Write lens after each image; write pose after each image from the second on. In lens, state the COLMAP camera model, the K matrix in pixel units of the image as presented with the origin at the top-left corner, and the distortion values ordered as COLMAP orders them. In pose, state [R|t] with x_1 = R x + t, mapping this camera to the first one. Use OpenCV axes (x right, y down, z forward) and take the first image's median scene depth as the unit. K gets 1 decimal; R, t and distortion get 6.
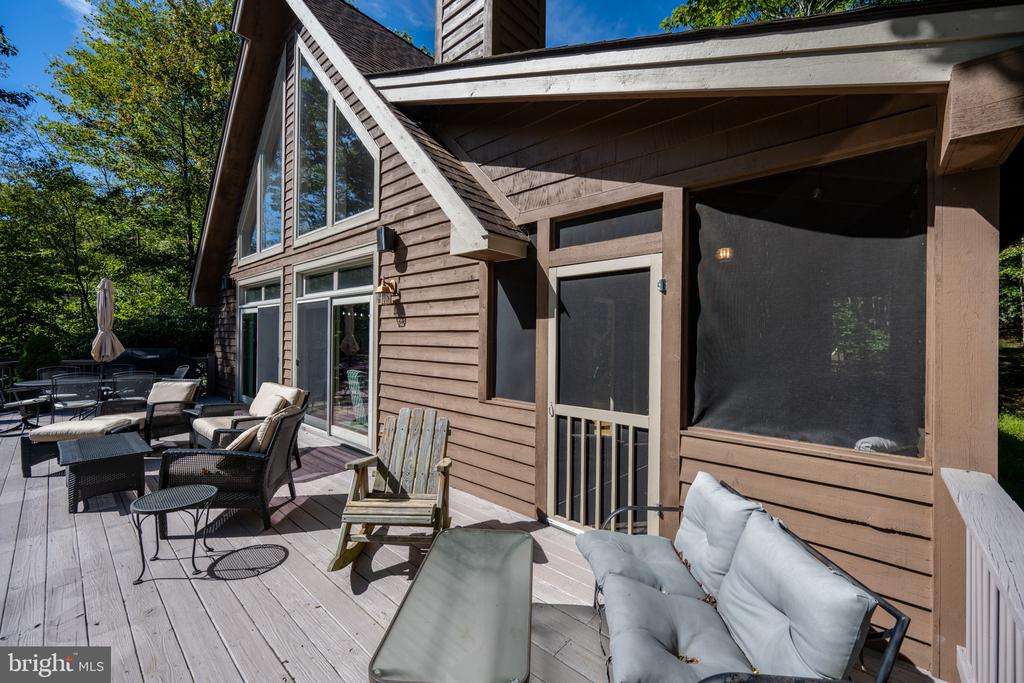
lens RADIAL K [[413.3, 0, 518.2], [0, 413.3, 338.1], [0, 0, 1]] dist [-0.000495, -0.000229]
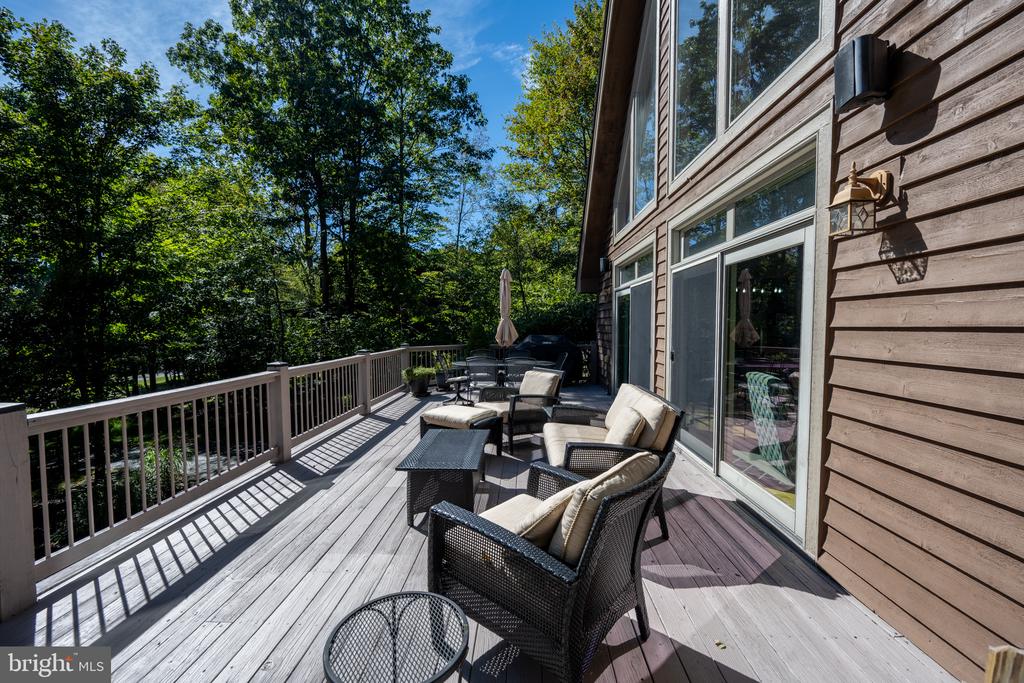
lens RADIAL K [[413.3, 0, 511.5], [0, 413.3, 343.6], [0, 0, 1]] dist [-0.000495, -0.000229]
pose [[0.633136, 0.023412, -0.773687, -0.174026], [0.006004, 0.999364, 0.035154, 0.012579], [0.774018, -0.026902, 0.632592, 0.368758]]
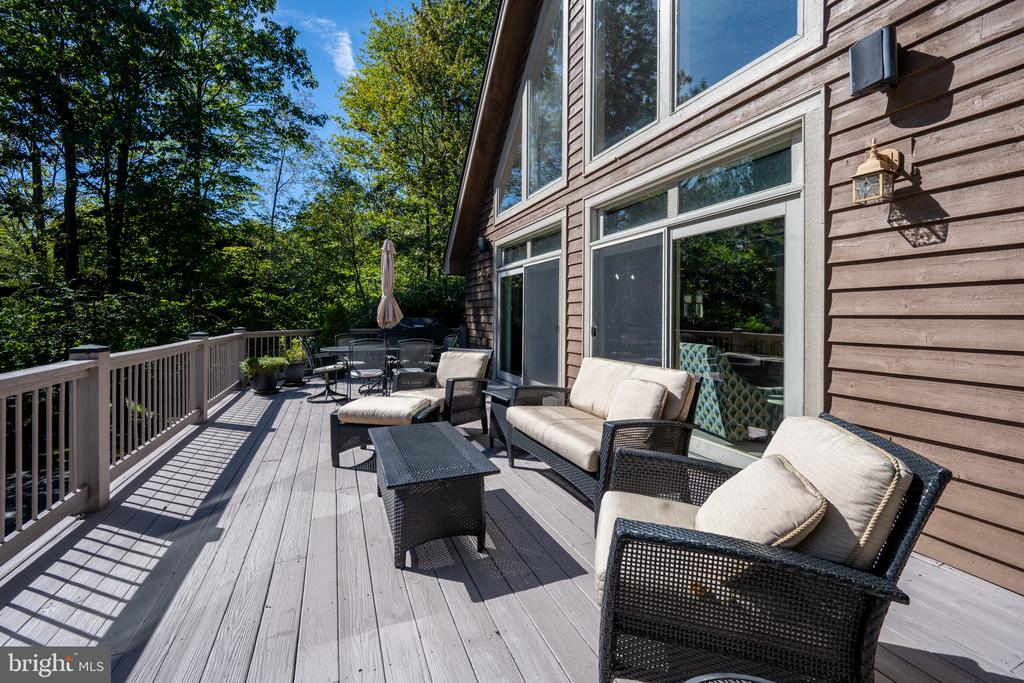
lens RADIAL K [[413.3, 0, 497.7], [0, 413.3, 314.0], [0, 0, 1]] dist [-0.000495, -0.000229]
pose [[0.891863, -0.009731, -0.452201, -0.399000], [0.004617, 0.999912, -0.012412, 0.041532], [0.452282, 0.008982, 0.891830, 0.312038]]
